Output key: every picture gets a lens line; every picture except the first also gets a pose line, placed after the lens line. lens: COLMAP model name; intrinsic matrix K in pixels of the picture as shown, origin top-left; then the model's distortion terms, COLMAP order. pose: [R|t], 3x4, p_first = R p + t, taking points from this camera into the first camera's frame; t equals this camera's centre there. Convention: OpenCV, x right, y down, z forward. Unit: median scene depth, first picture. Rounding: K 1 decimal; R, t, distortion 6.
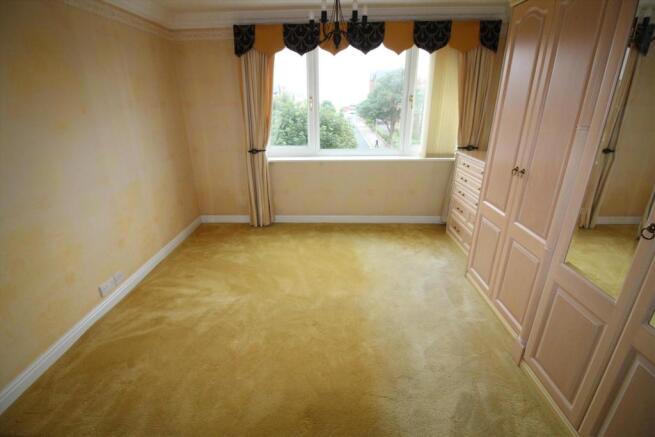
lens RADIAL K [[310.5, 0, 328.8], [0, 310.5, 217.5], [0, 0, 1]] dist [-0.002510, -0.006578]
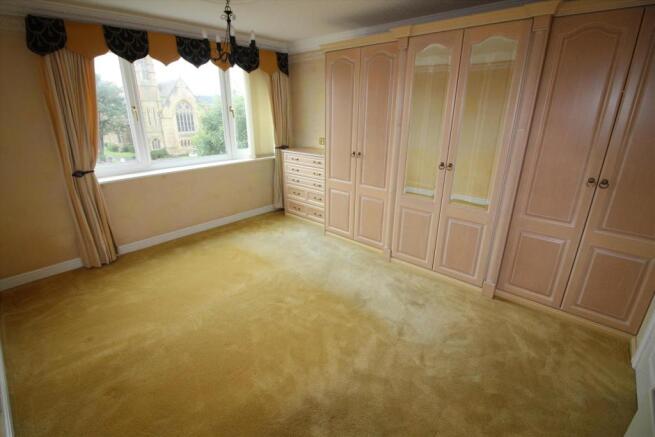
lens RADIAL K [[310.5, 0, 328.2], [0, 310.5, 218.7], [0, 0, 1]] dist [-0.002510, -0.006578]
pose [[0.640748, -0.249197, 0.726184, -0.474848], [0.266039, 0.959323, 0.094462, -0.009098], [-0.720184, 0.132666, 0.680980, 0.015949]]
